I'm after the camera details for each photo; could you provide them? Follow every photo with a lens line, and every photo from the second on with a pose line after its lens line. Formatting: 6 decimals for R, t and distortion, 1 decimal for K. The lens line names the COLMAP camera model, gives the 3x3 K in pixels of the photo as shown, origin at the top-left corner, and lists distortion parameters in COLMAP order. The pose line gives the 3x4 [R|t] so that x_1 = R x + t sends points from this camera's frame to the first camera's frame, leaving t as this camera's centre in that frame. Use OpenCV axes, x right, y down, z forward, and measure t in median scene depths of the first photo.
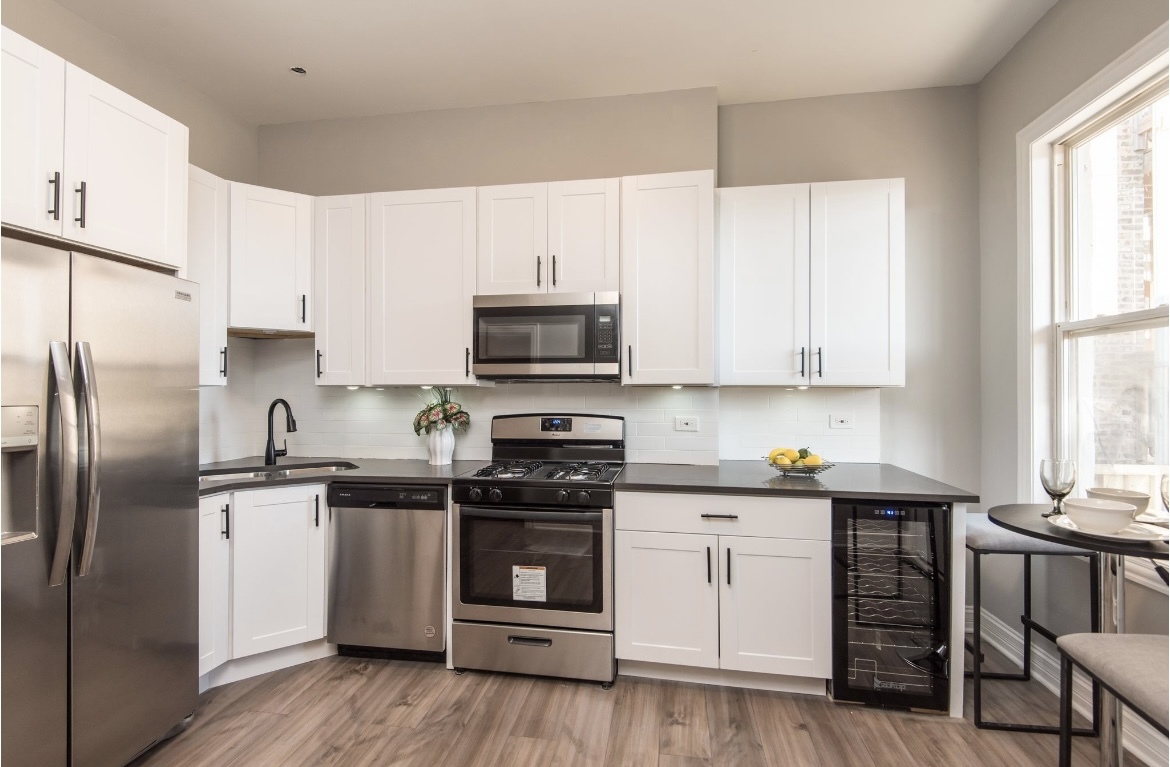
lens RADIAL K [[528.0, 0, 585.0], [0, 528.0, 383.5], [0, 0, 1]] dist [-0.000065, -0.012903]
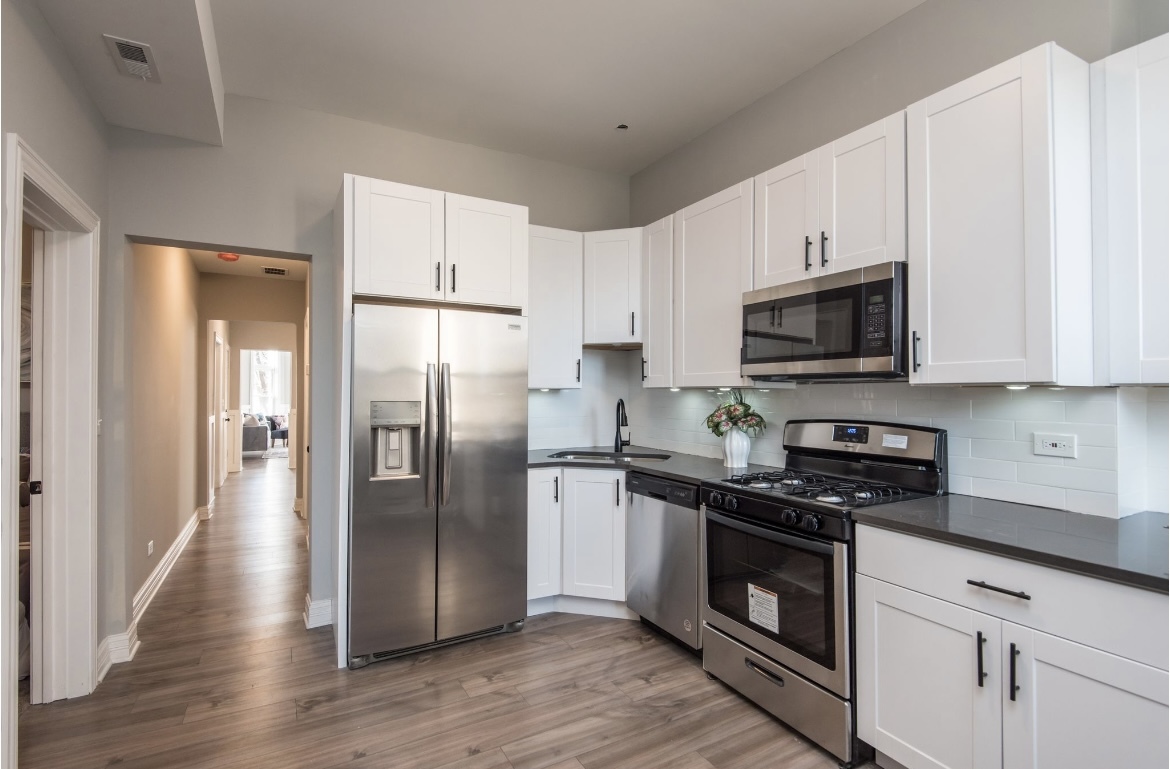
lens RADIAL K [[530.6, 0, 585.0], [0, 530.6, 384.5], [0, 0, 1]] dist [0.019819, -0.046162]
pose [[0.623823, -0.010874, -0.781490, 0.404756], [0.011398, 0.999923, -0.004815, 0.000515], [0.781483, -0.005904, 0.623899, 0.197206]]
